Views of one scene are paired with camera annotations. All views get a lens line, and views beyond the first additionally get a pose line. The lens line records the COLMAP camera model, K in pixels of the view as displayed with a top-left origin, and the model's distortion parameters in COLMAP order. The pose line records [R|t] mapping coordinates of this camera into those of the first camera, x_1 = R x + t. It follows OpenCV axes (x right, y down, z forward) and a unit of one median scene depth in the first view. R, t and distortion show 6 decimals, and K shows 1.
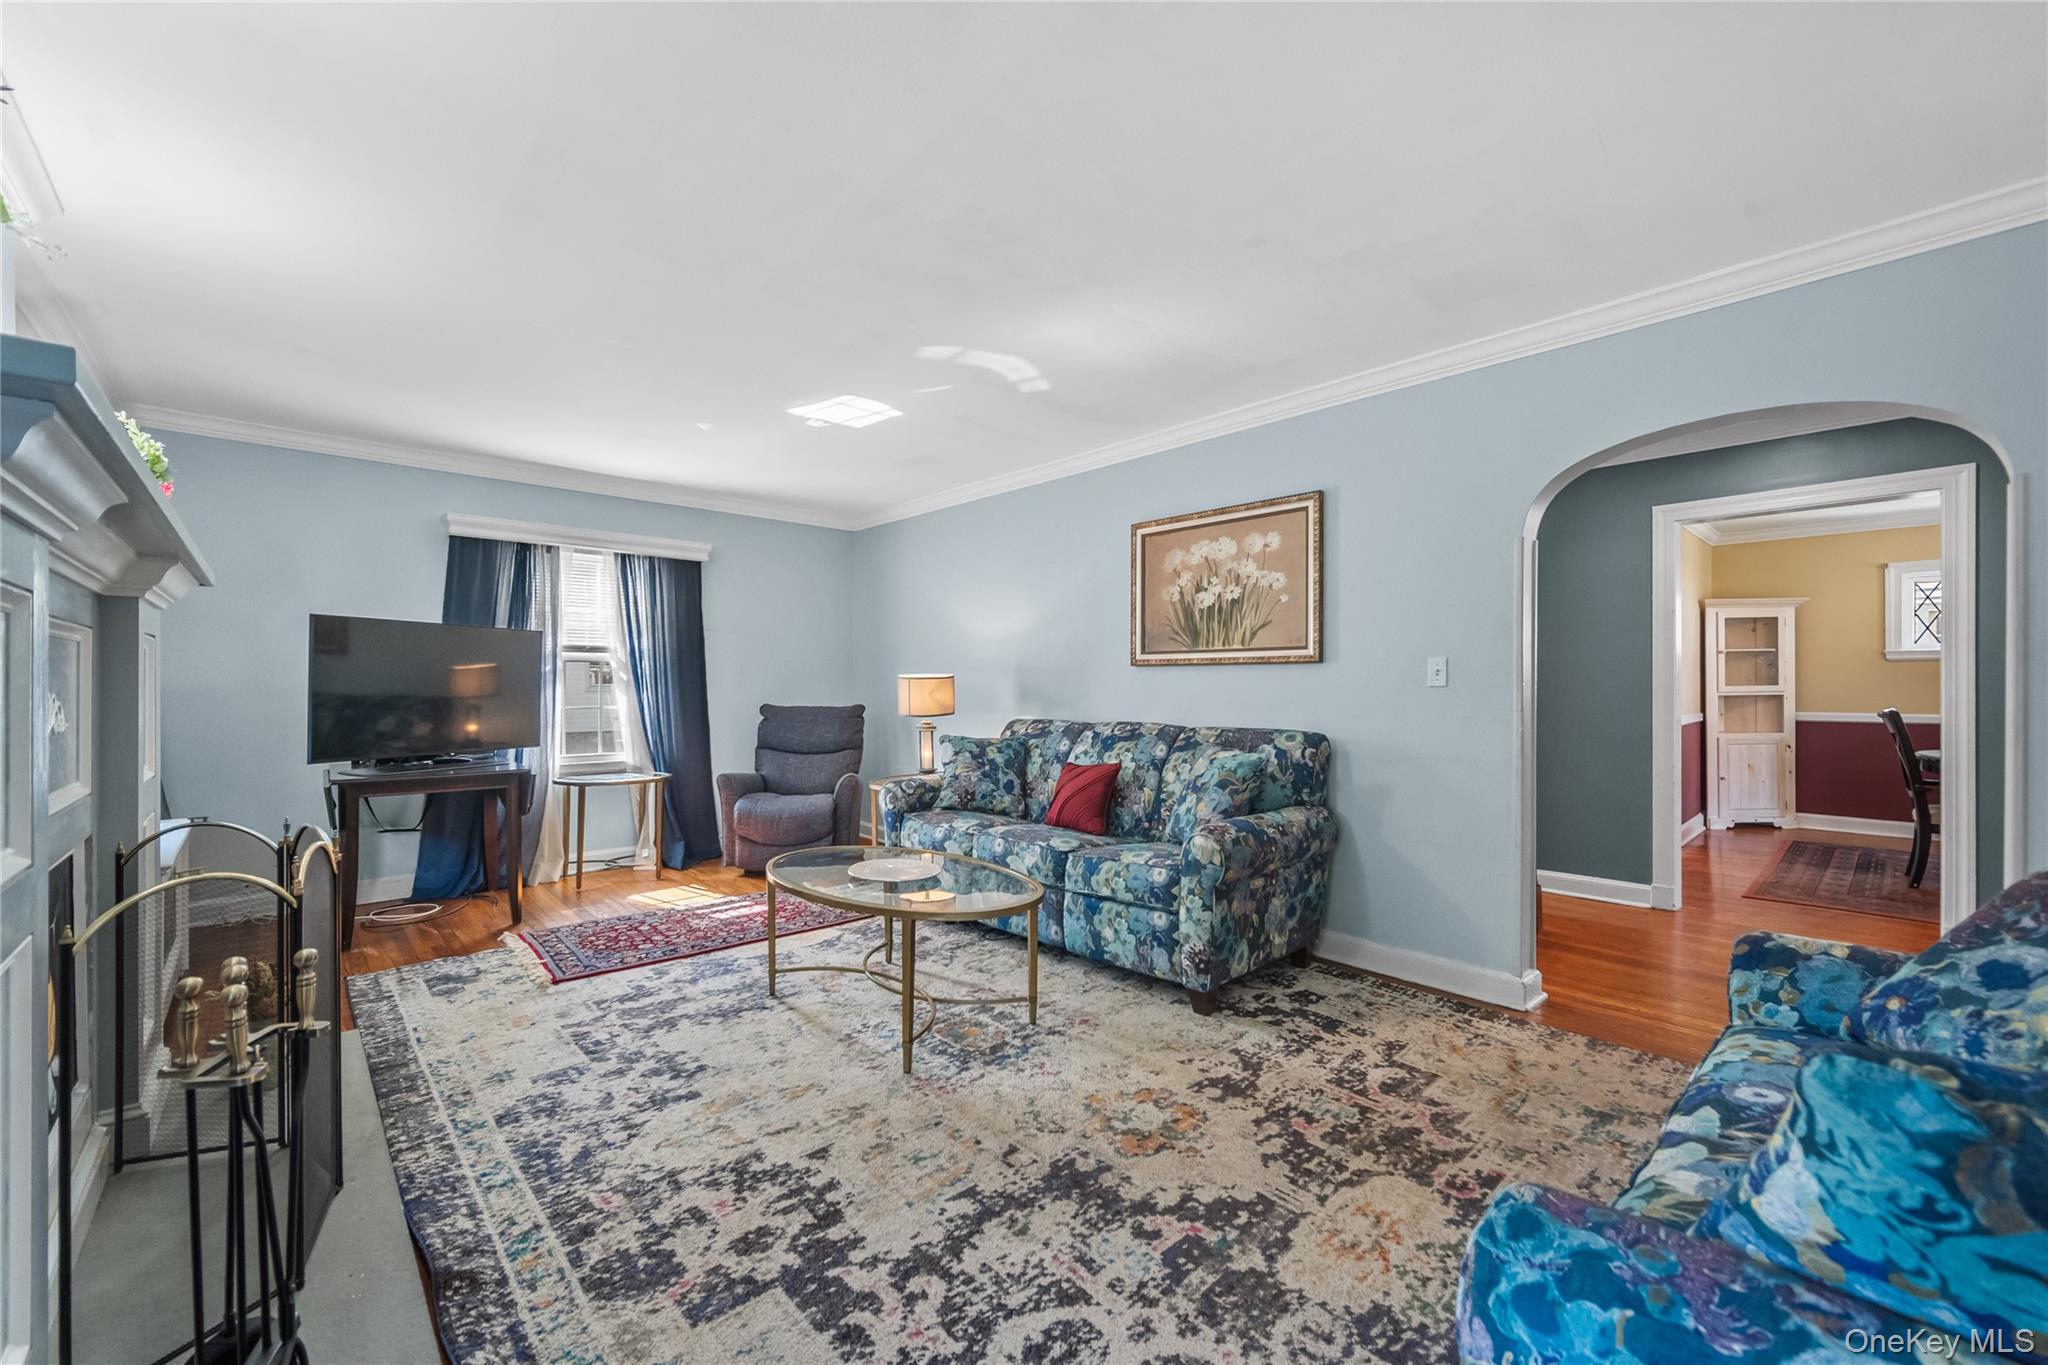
lens RADIAL K [[815.3, 0, 1014.1], [0, 815.3, 683.7], [0, 0, 1]] dist [-0.002234, -0.000127]
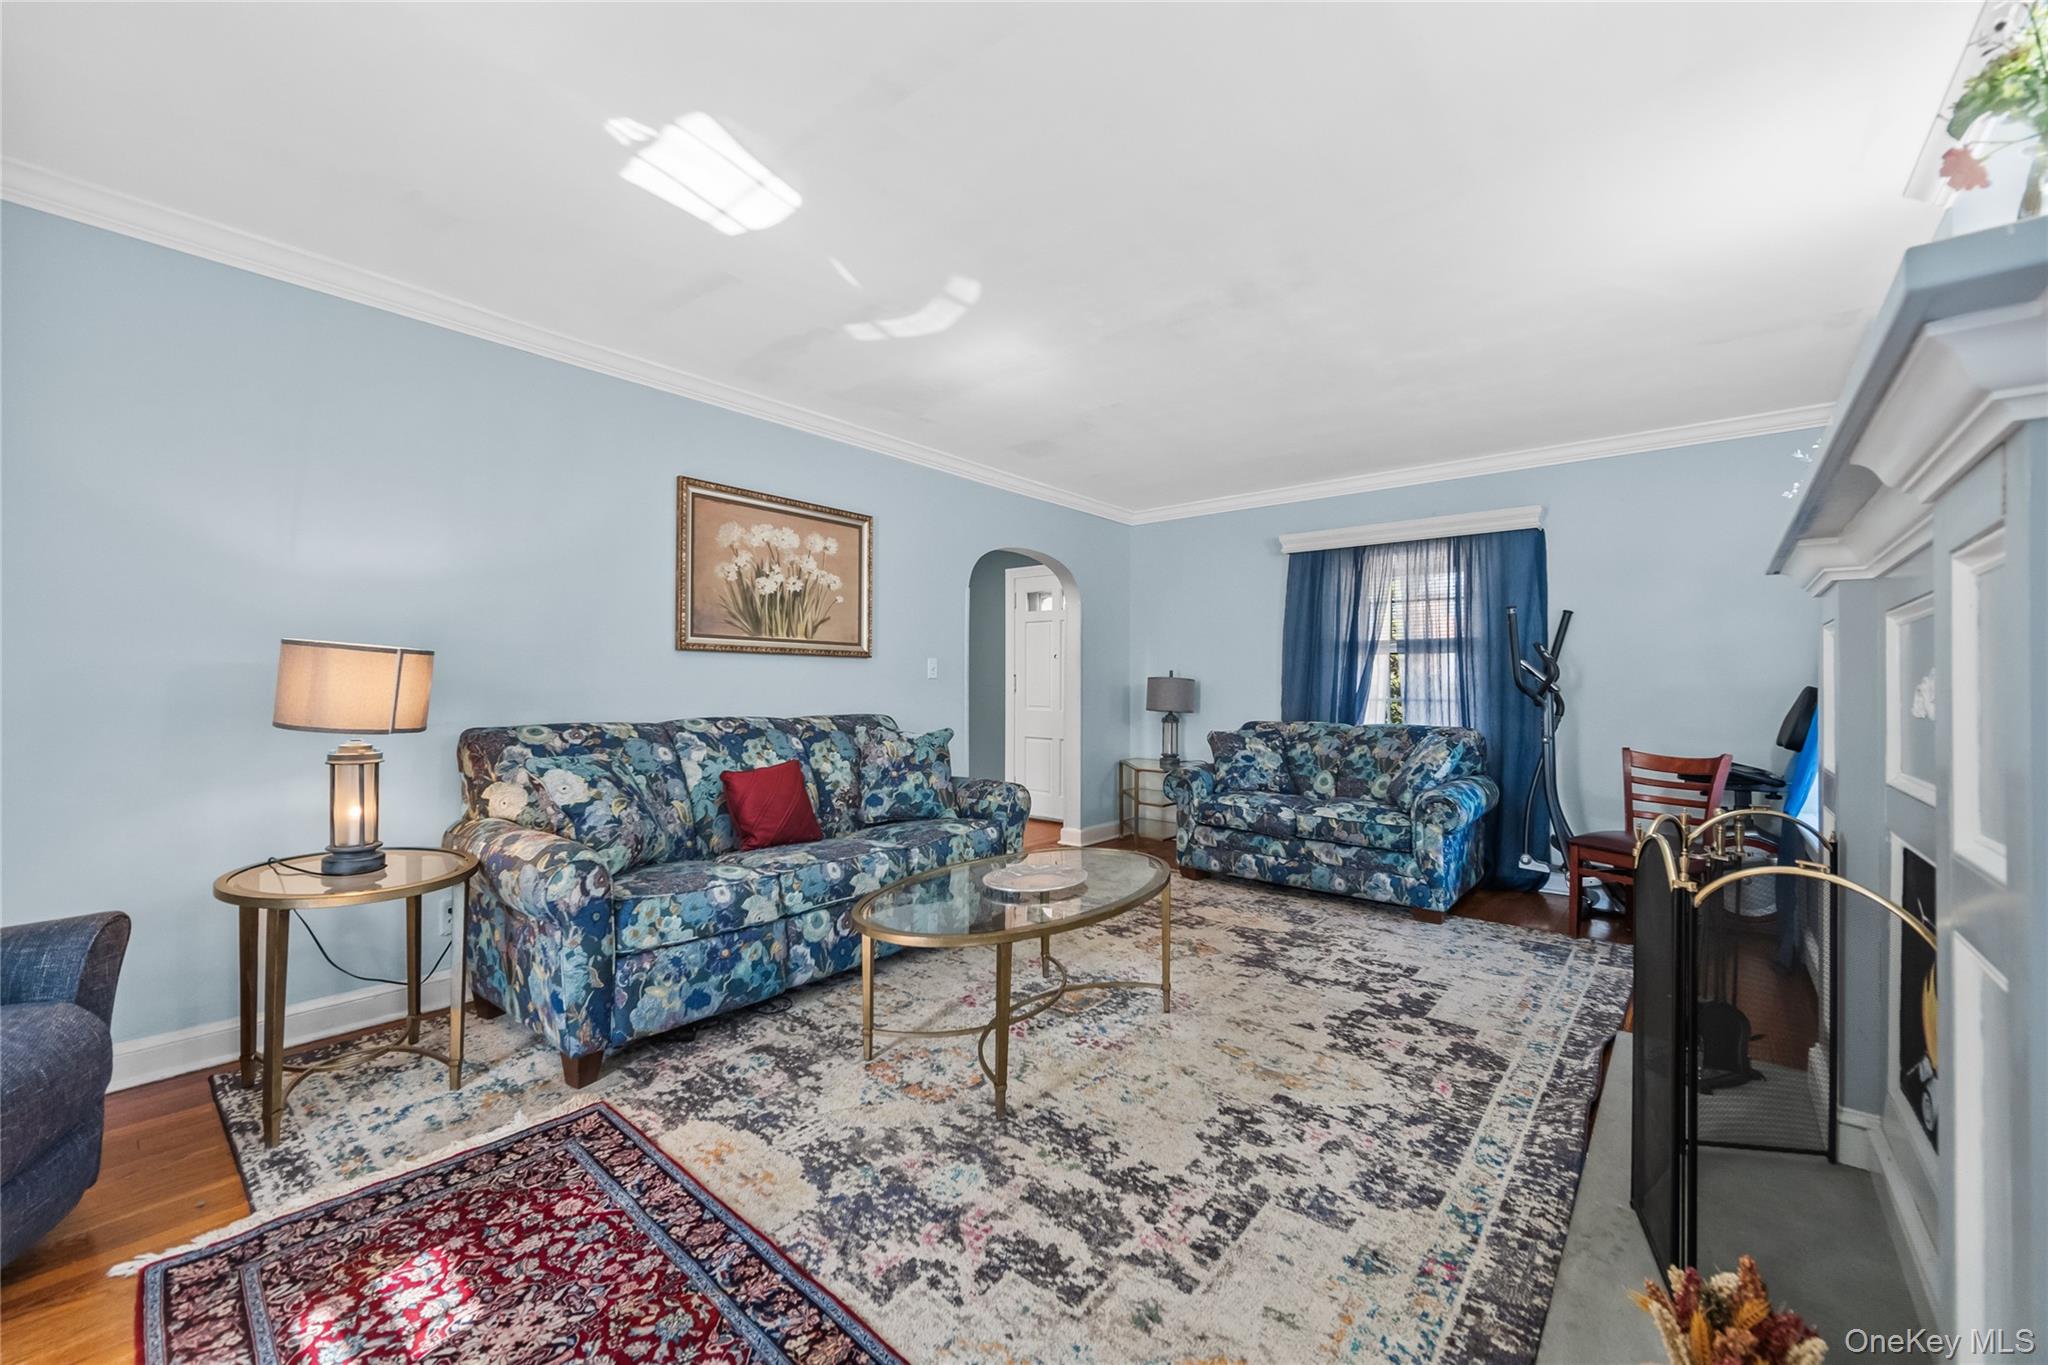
lens RADIAL K [[815.3, 0, 1014.1], [0, 815.3, 683.7], [0, 0, 1]] dist [-0.002234, -0.000127]
pose [[-0.130730, 0.000510, 0.991418, -1.247879], [-0.008028, 0.999967, -0.001573, 0.018423], [-0.991385, -0.008164, -0.130722, 1.375911]]
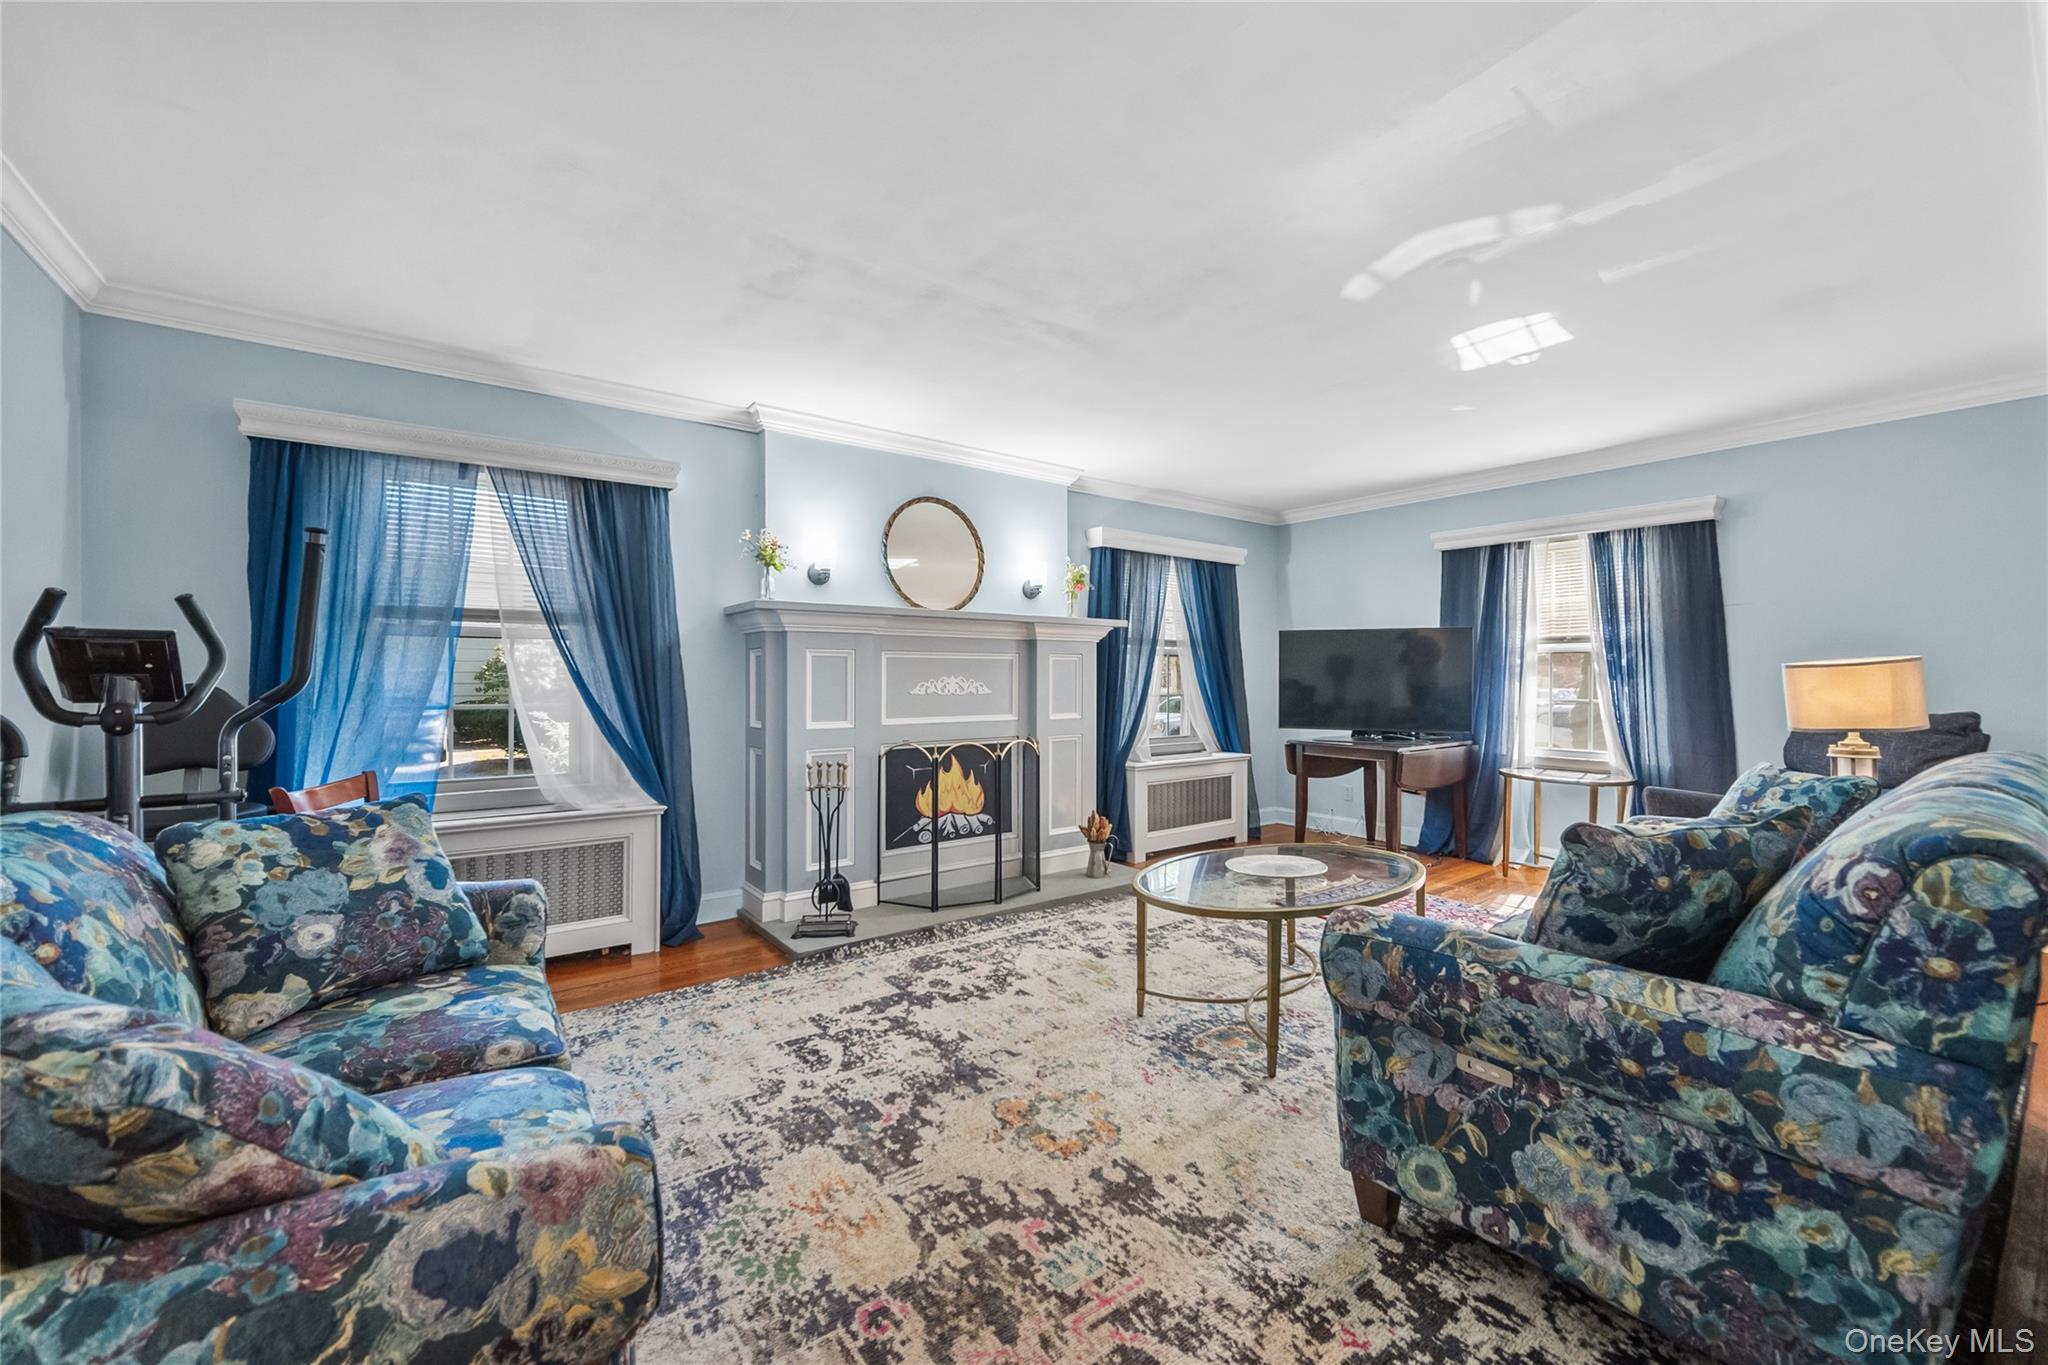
lens RADIAL K [[807.2, 0, 1024.0], [0, 807.2, 682.5], [0, 0, 1]] dist [-0.002712, -0.000321]
pose [[-0.087066, 0.007196, -0.996177, 1.014273], [-0.000431, 0.999974, 0.007261, 0.001161], [0.996202, 0.001061, -0.087061, 0.941420]]
